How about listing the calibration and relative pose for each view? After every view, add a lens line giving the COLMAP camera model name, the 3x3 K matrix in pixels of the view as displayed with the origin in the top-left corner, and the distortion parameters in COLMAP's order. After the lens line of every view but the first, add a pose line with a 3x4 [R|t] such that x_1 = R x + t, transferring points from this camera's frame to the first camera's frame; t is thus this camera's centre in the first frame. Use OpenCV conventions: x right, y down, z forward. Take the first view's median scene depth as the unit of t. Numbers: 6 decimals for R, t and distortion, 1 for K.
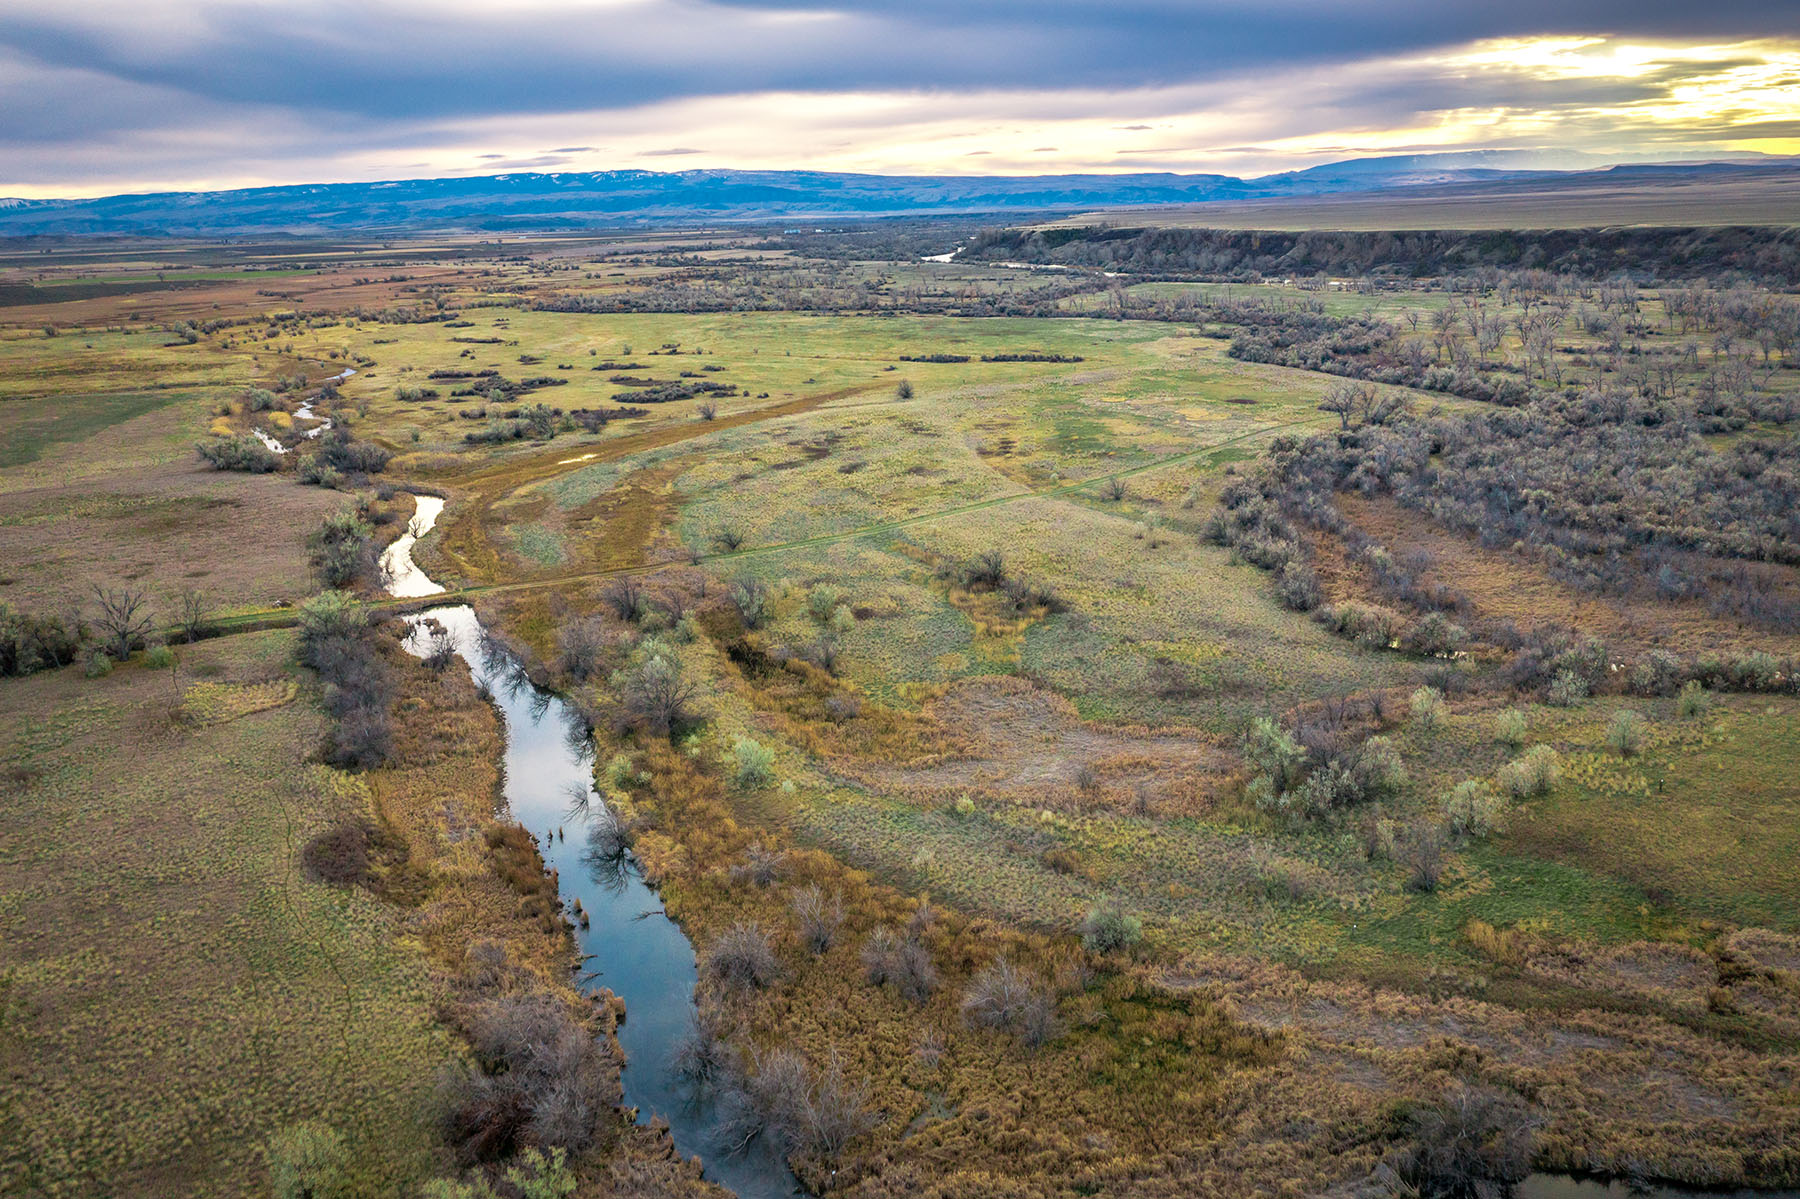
lens RADIAL K [[1408.2, 0, 892.0], [0, 1408.2, 610.4], [0, 0, 1]] dist [-0.011495, 0.007496]
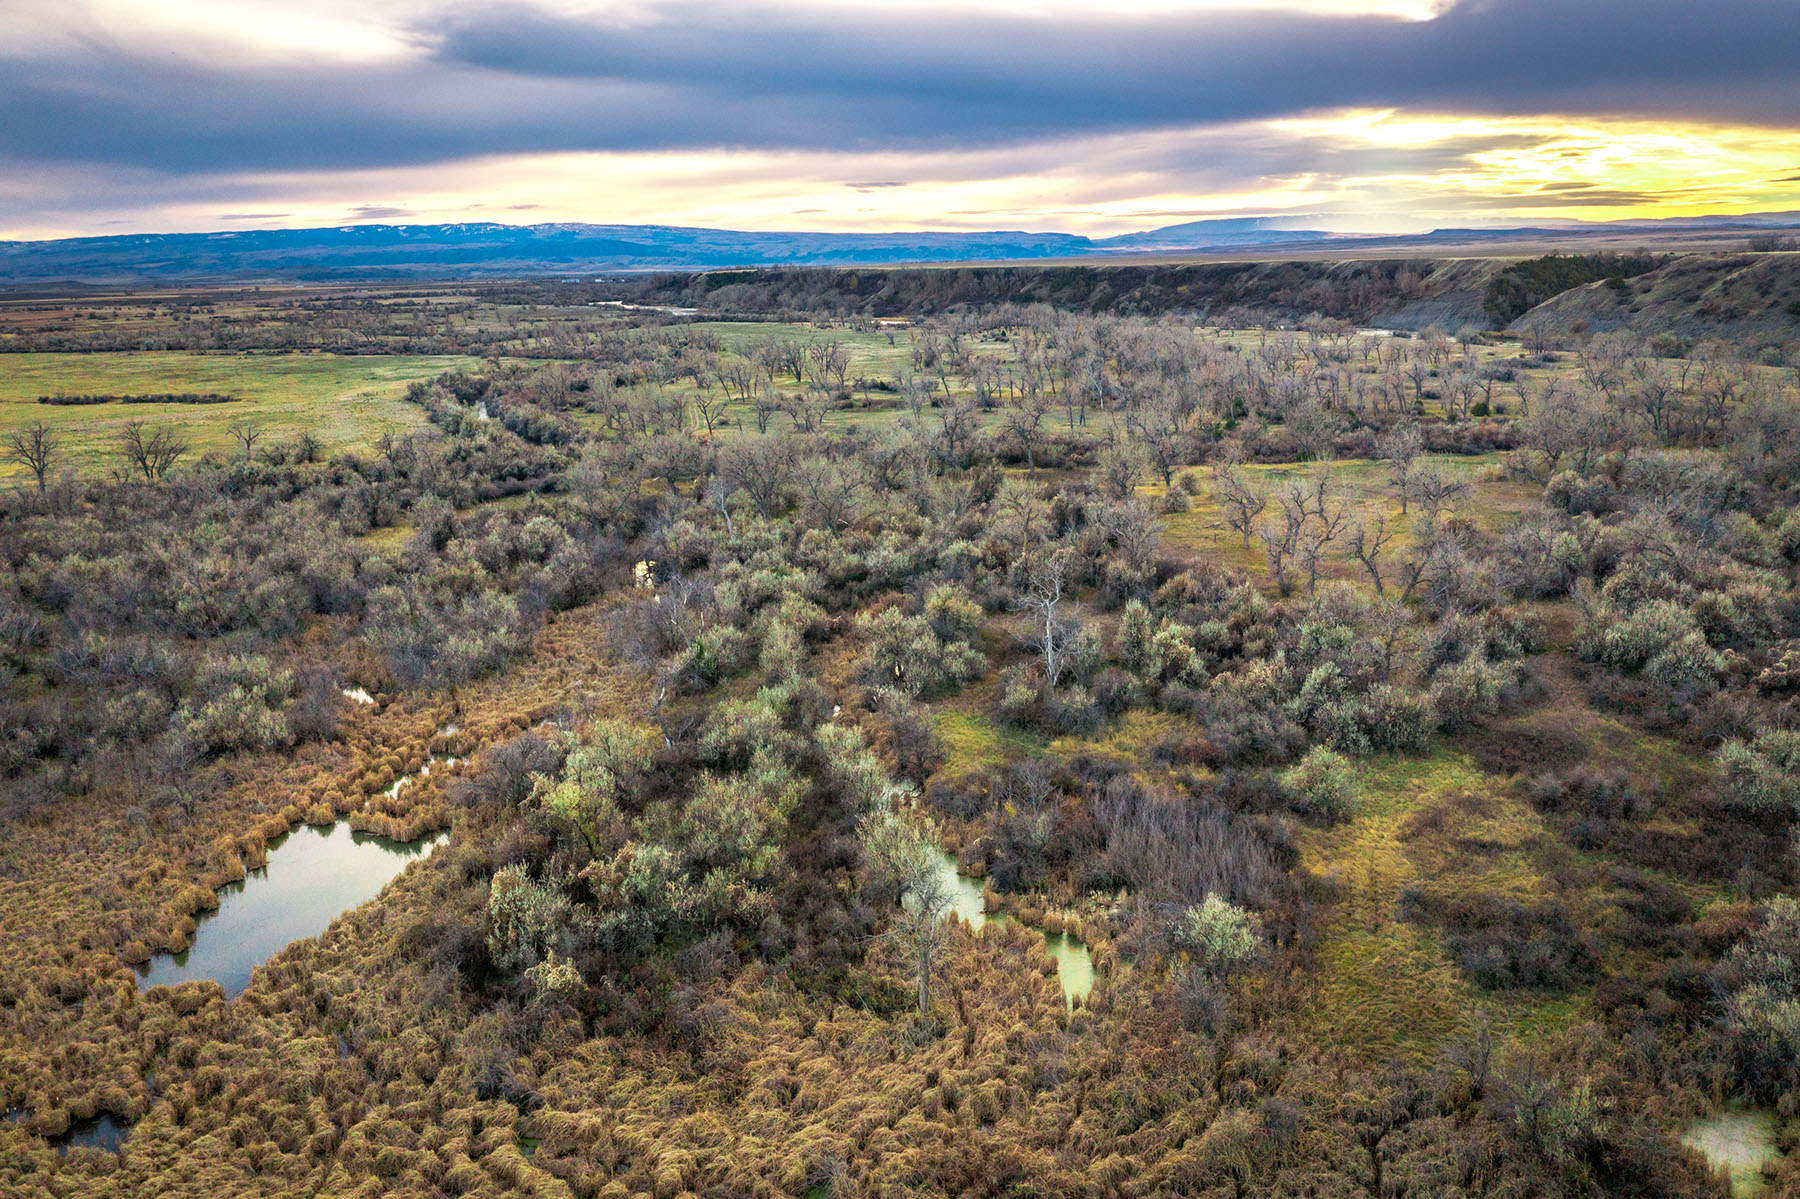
lens RADIAL K [[1408.2, 0, 892.6], [0, 1408.2, 591.4], [0, 0, 1]] dist [-0.011495, 0.007496]
pose [[0.995973, -0.012250, 0.088812, 0.118976], [0.016723, 0.998619, -0.049795, -0.007300], [-0.088079, 0.051080, 0.994803, 0.053471]]
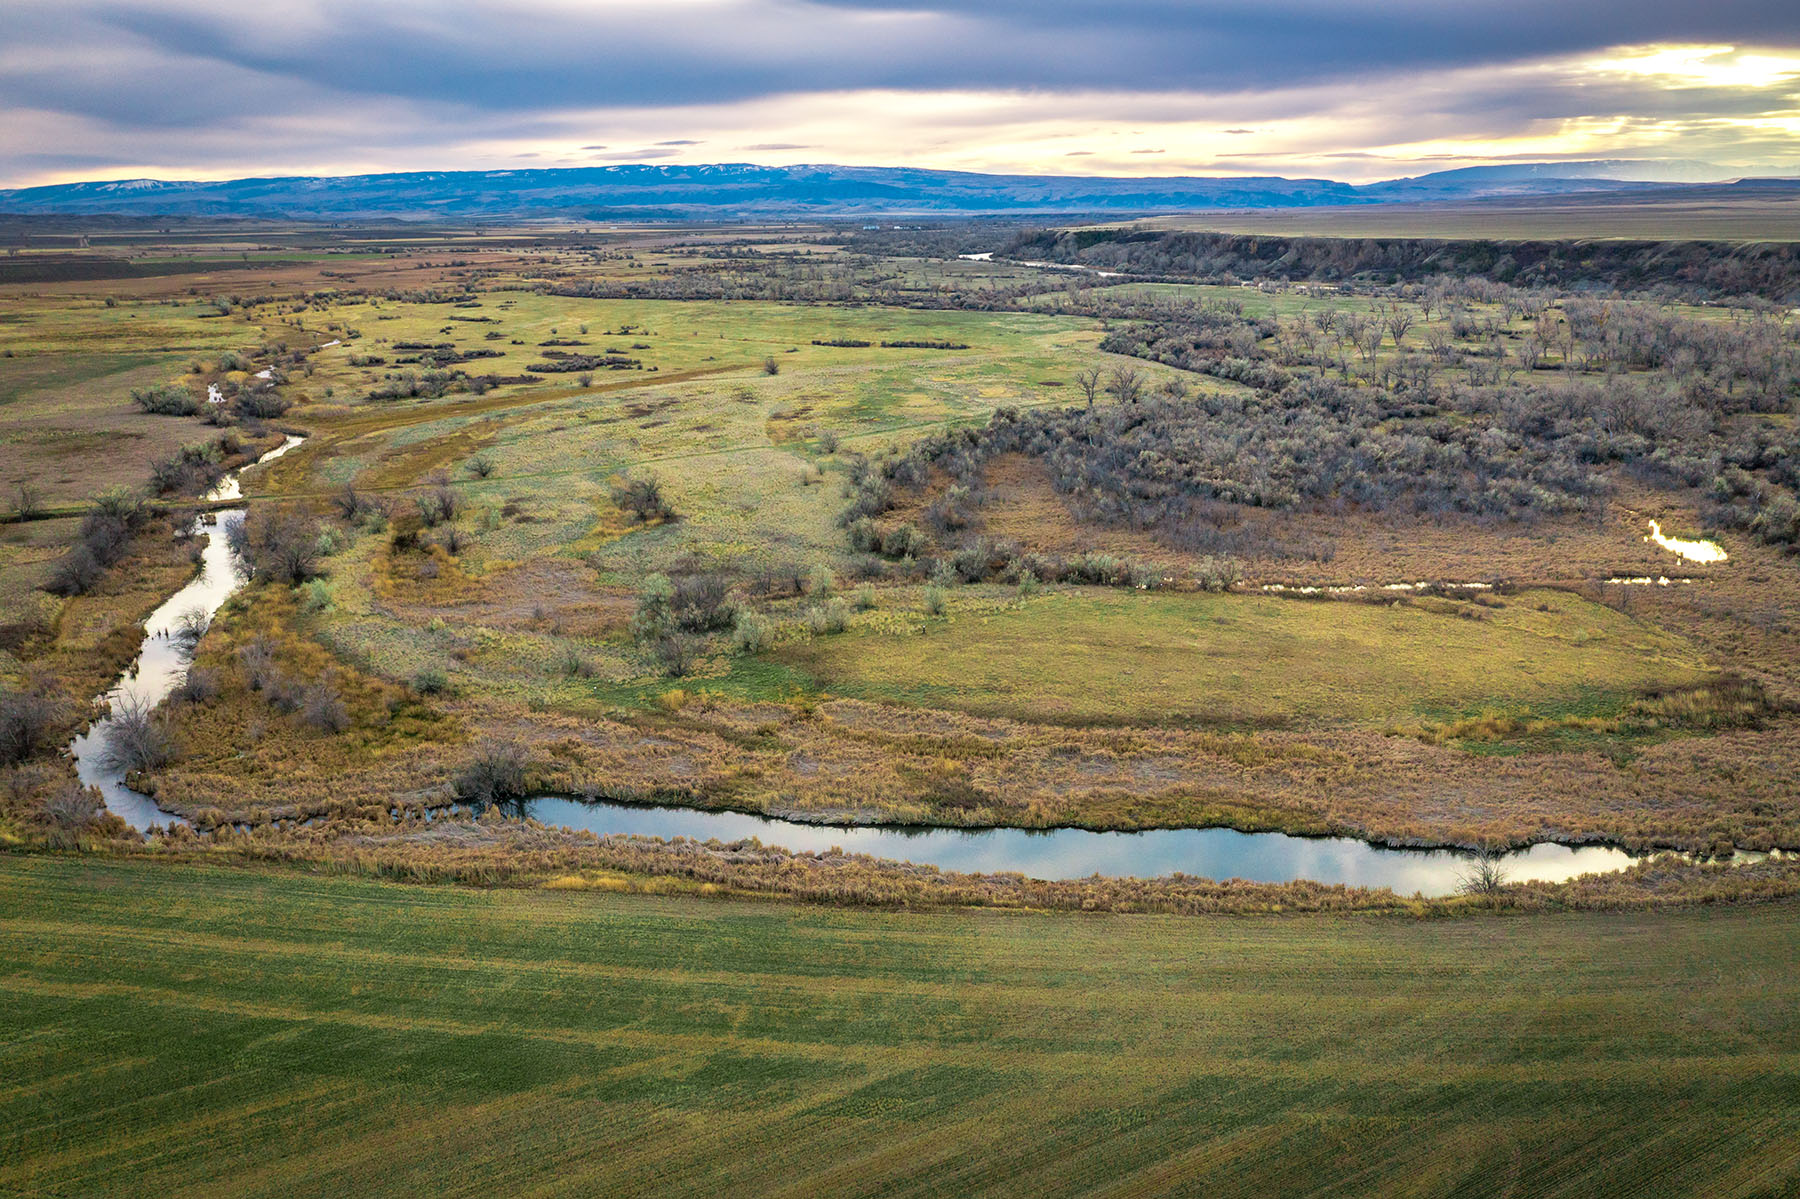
lens RADIAL K [[1408.2, 0, 897.6], [0, 1408.2, 610.3], [0, 0, 1]] dist [-0.011495, 0.007496]
pose [[0.997314, 0.038517, -0.062297, 0.043278], [-0.038426, 0.999258, 0.002659, 0.007377], [0.062353, -0.000258, 0.998054, -0.028471]]
